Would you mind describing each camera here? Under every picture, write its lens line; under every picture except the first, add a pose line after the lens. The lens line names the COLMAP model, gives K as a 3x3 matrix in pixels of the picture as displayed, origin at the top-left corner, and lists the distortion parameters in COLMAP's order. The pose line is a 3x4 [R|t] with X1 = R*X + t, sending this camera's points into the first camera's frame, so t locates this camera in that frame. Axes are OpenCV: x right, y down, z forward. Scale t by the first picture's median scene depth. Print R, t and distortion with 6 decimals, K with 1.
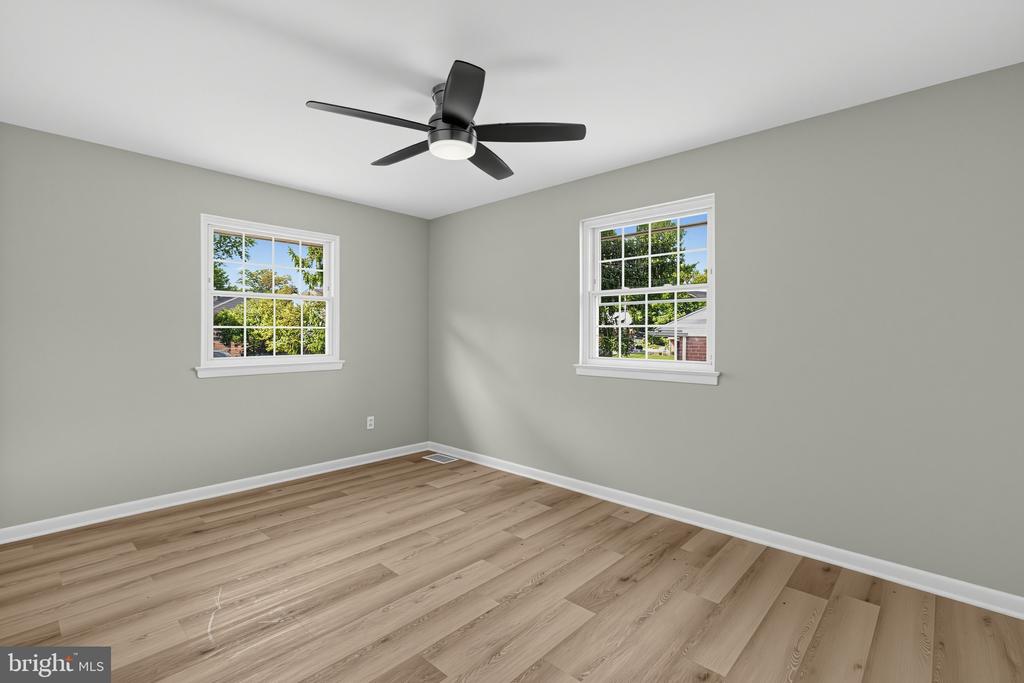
lens RADIAL K [[458.4, 0, 512.0], [0, 458.4, 337.3], [0, 0, 1]] dist [0.004759, -0.001147]
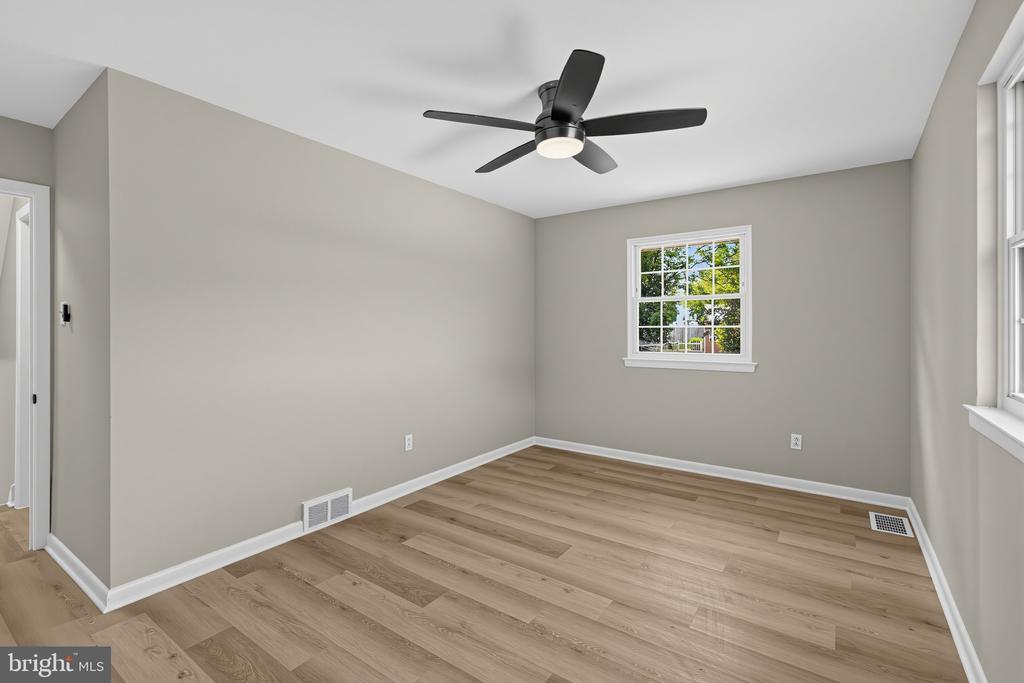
lens RADIAL K [[458.4, 0, 534.1], [0, 458.4, 335.3], [0, 0, 1]] dist [0.004759, -0.001147]
pose [[0.165013, 0.011484, -0.986225, 0.526254], [-0.010287, 0.999898, 0.009922, -0.009349], [0.986238, 0.008508, 0.165114, 0.503877]]
